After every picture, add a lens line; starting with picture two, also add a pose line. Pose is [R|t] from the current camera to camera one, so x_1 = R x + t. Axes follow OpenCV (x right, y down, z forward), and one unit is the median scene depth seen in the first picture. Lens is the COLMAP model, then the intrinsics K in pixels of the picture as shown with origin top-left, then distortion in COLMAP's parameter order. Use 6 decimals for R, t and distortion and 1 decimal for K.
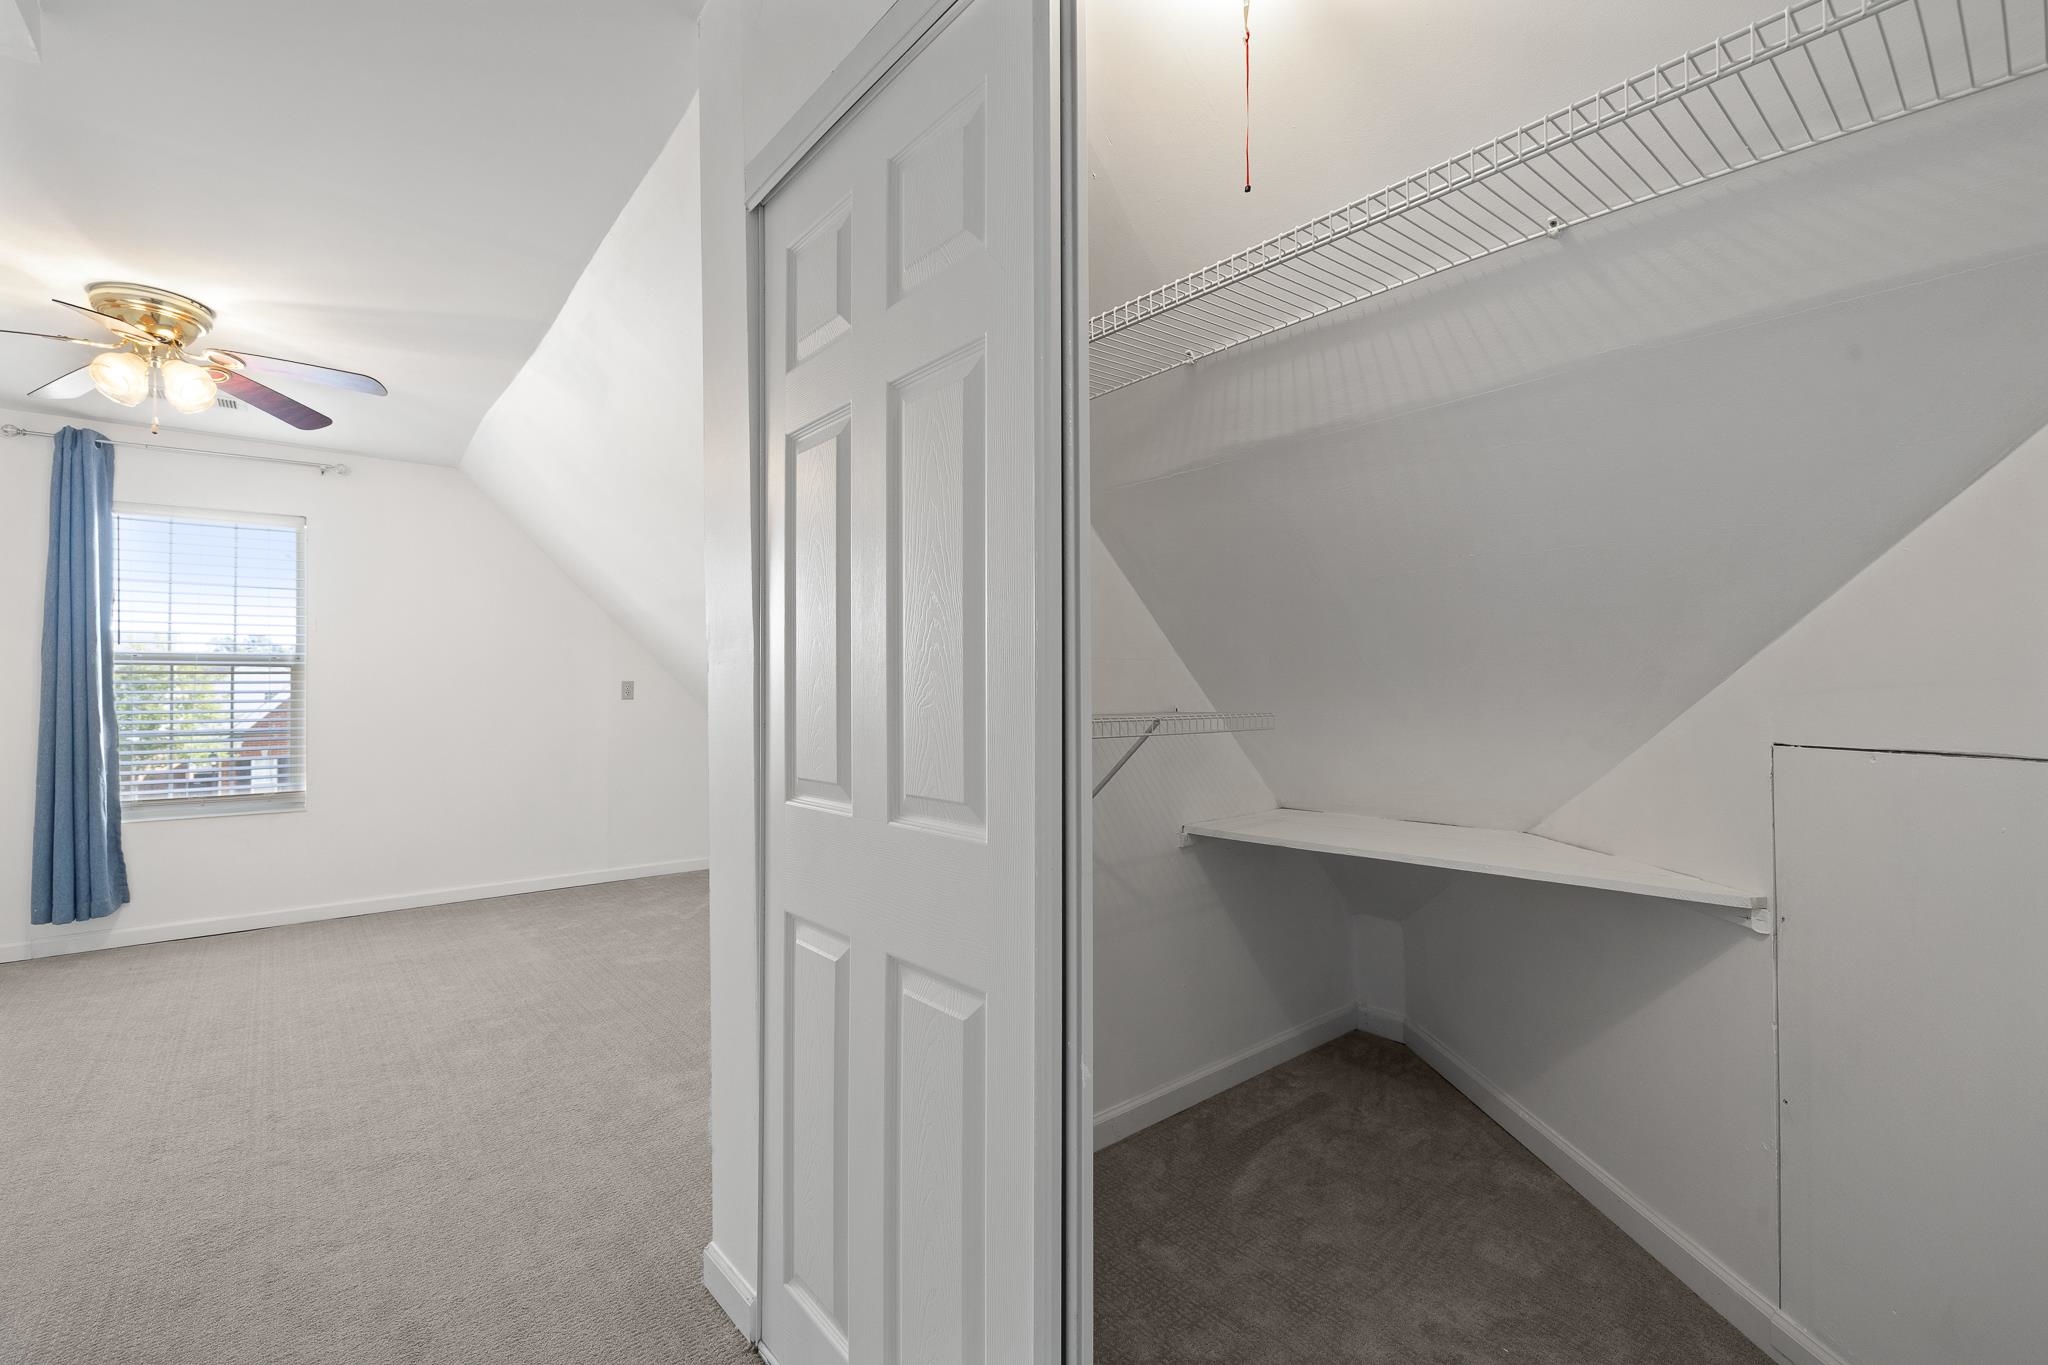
lens RADIAL K [[884.1, 0, 1024.0], [0, 884.1, 682.5], [0, 0, 1]] dist [-0.001554, -0.000351]
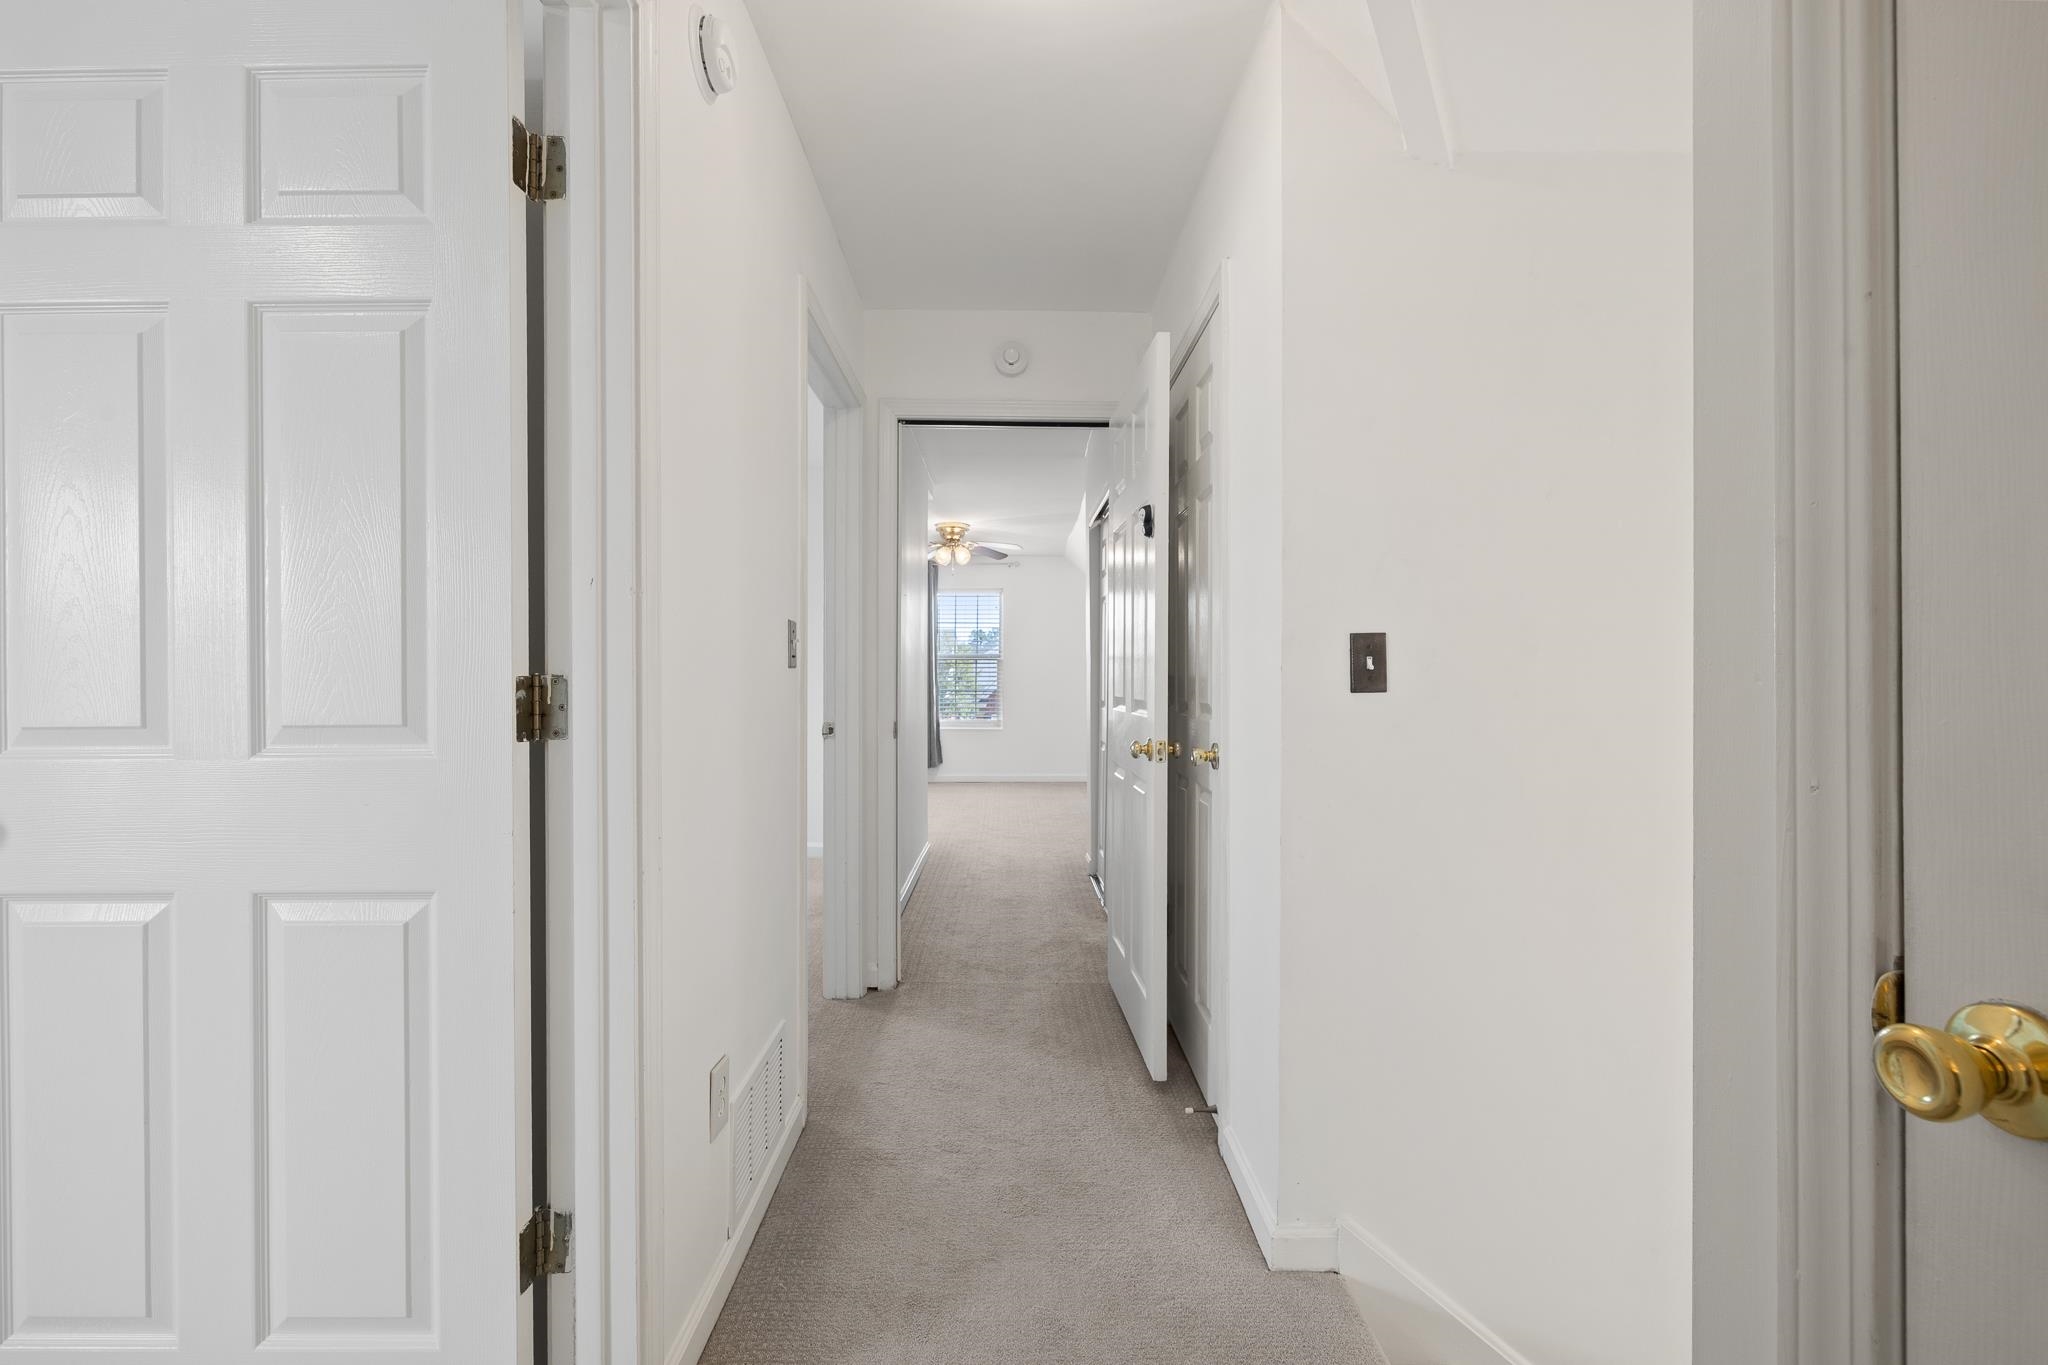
lens RADIAL K [[884.1, 0, 1024.0], [0, 884.1, 682.5], [0, 0, 1]] dist [-0.001554, -0.000351]
pose [[0.776257, 0.022580, -0.630012, 0.623662], [-0.002410, 0.999457, 0.032852, -0.040302], [0.630412, -0.023983, 0.775890, -0.677663]]
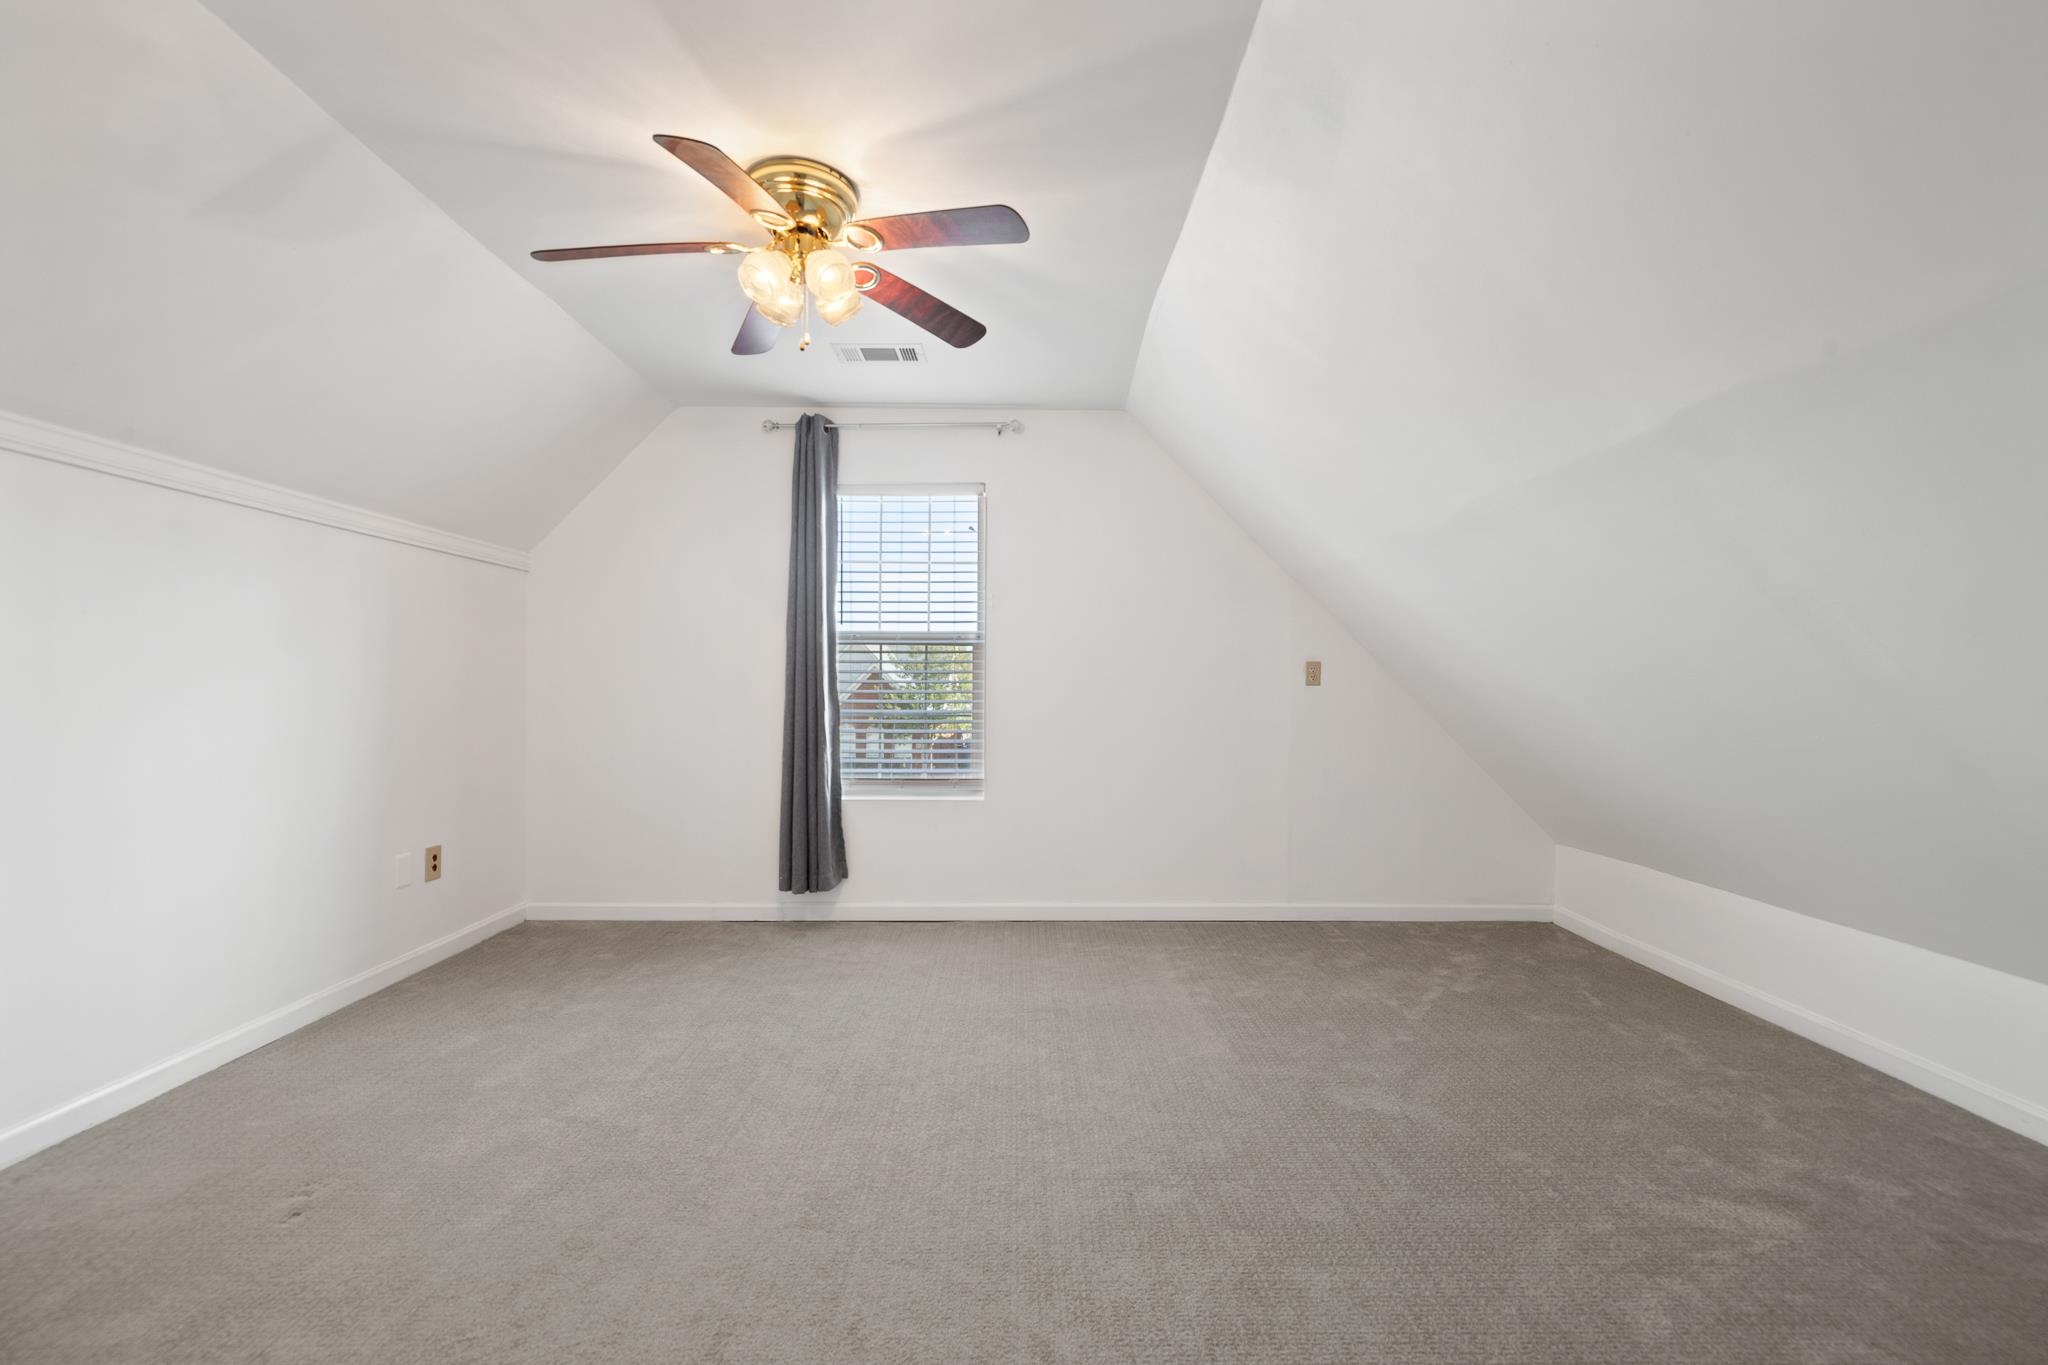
lens RADIAL K [[884.1, 0, 1024.0], [0, 884.1, 682.5], [0, 0, 1]] dist [-0.001554, -0.000351]
pose [[0.769058, 0.009089, -0.639115, -0.216626], [-0.002622, 0.999935, 0.011065, 0.012582], [0.639174, -0.006834, 0.769032, 0.359716]]
